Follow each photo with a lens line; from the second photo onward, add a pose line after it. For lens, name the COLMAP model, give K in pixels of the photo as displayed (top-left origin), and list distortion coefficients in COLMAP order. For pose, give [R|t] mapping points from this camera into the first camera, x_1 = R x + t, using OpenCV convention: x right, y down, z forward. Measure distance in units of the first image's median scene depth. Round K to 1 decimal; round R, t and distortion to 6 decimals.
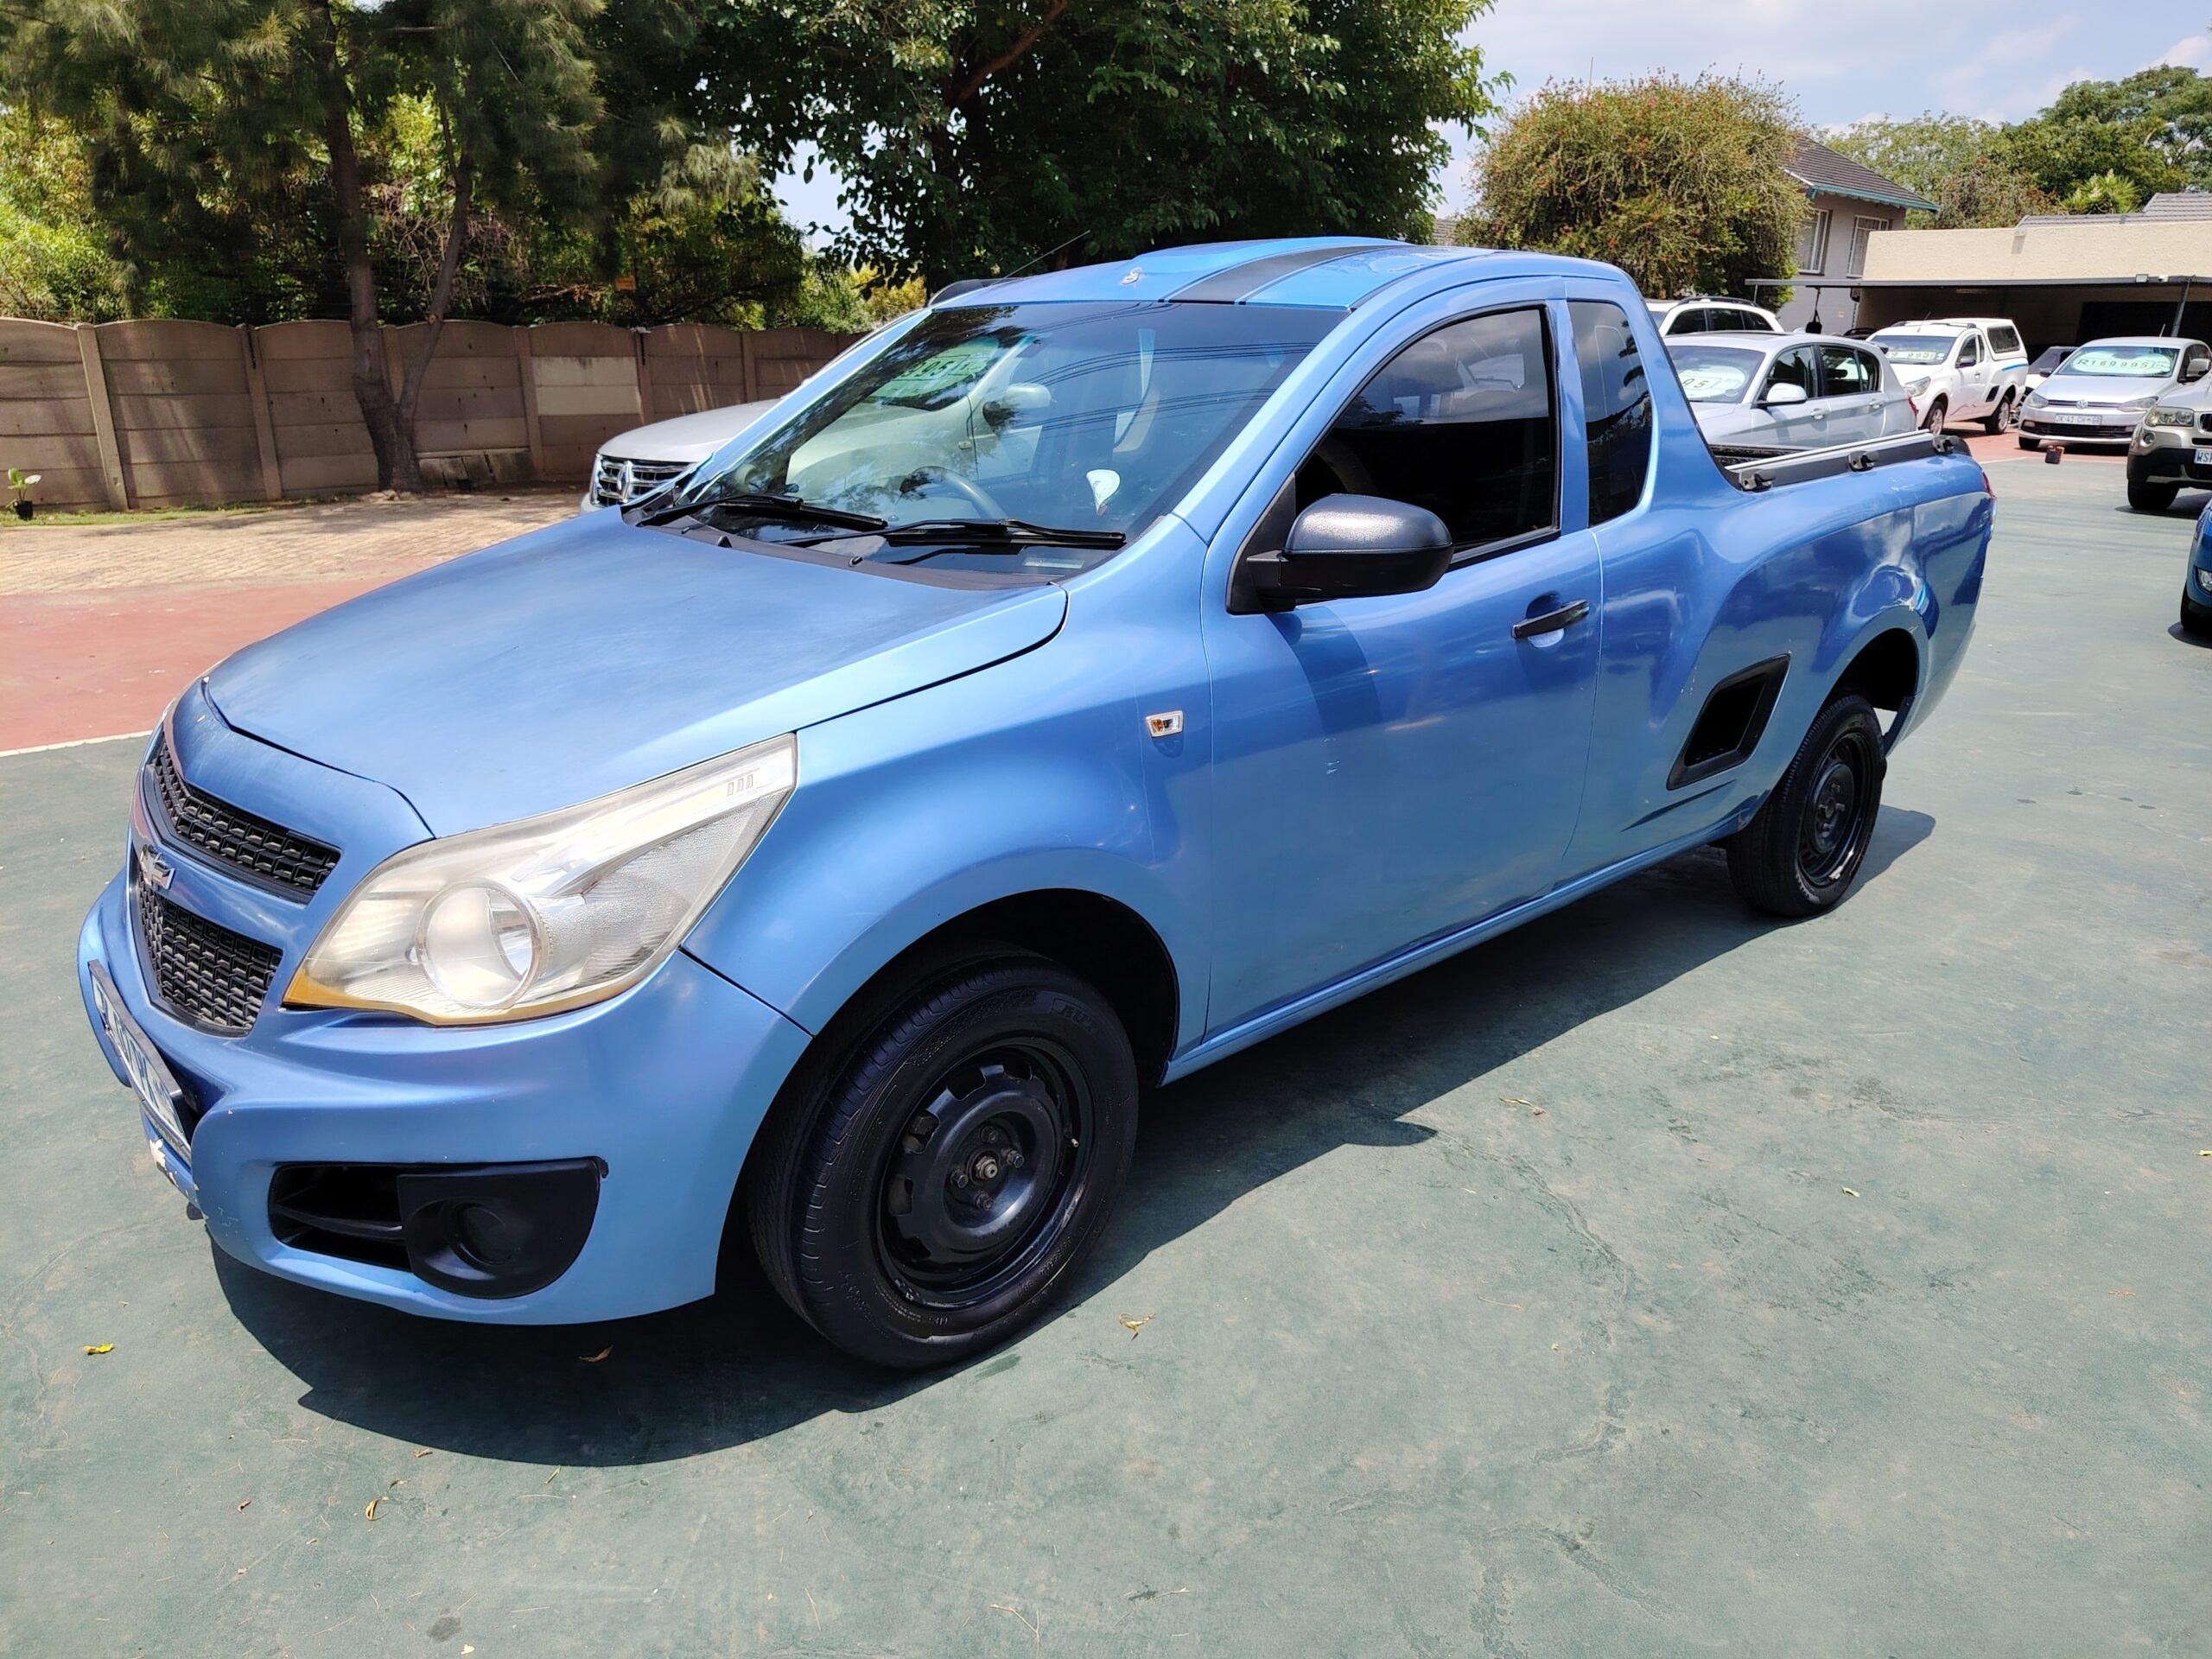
lens RADIAL K [[1558.0, 0, 1117.8], [0, 1558.0, 843.6], [0, 0, 1]] dist [0.001557, -0.002872]
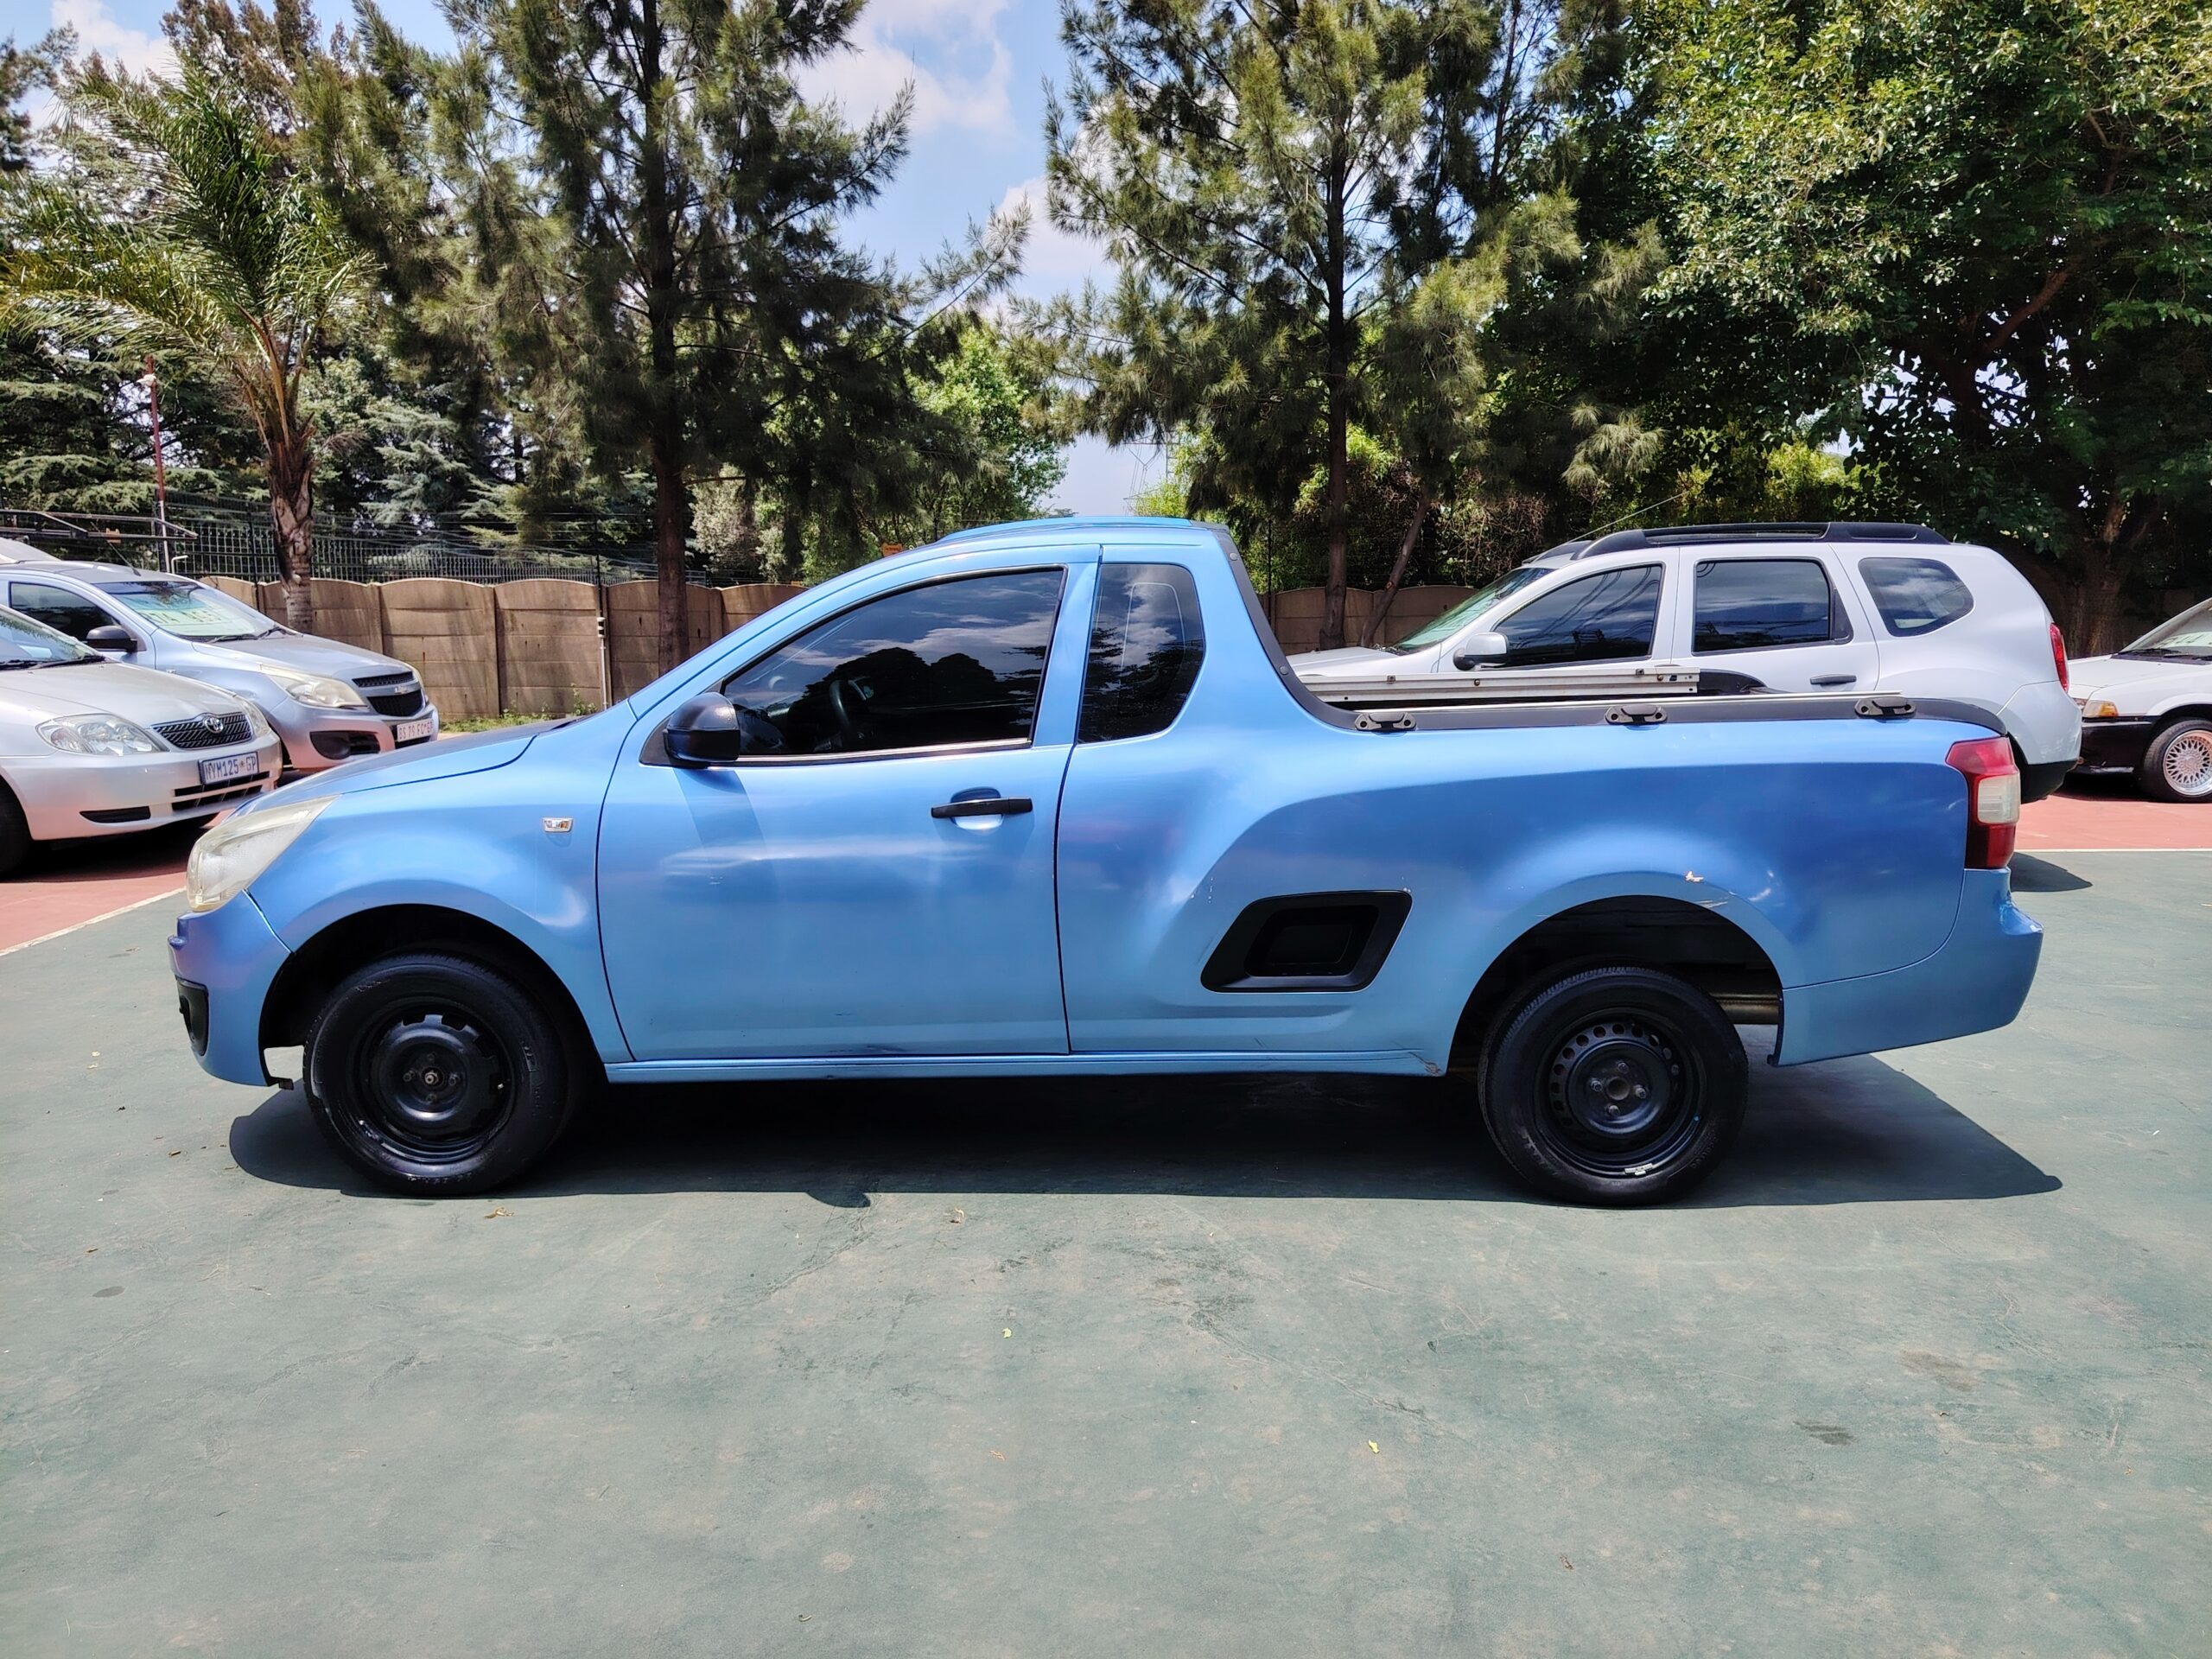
lens RADIAL K [[1558.0, 0, 1114.3], [0, 1558.0, 818.4], [0, 0, 1]] dist [0.001557, -0.002872]
pose [[0.723858, 0.092528, -0.683717, 1.427791], [-0.208302, 0.974033, -0.088714, -0.056124], [0.657754, 0.206636, 0.724335, 0.204396]]
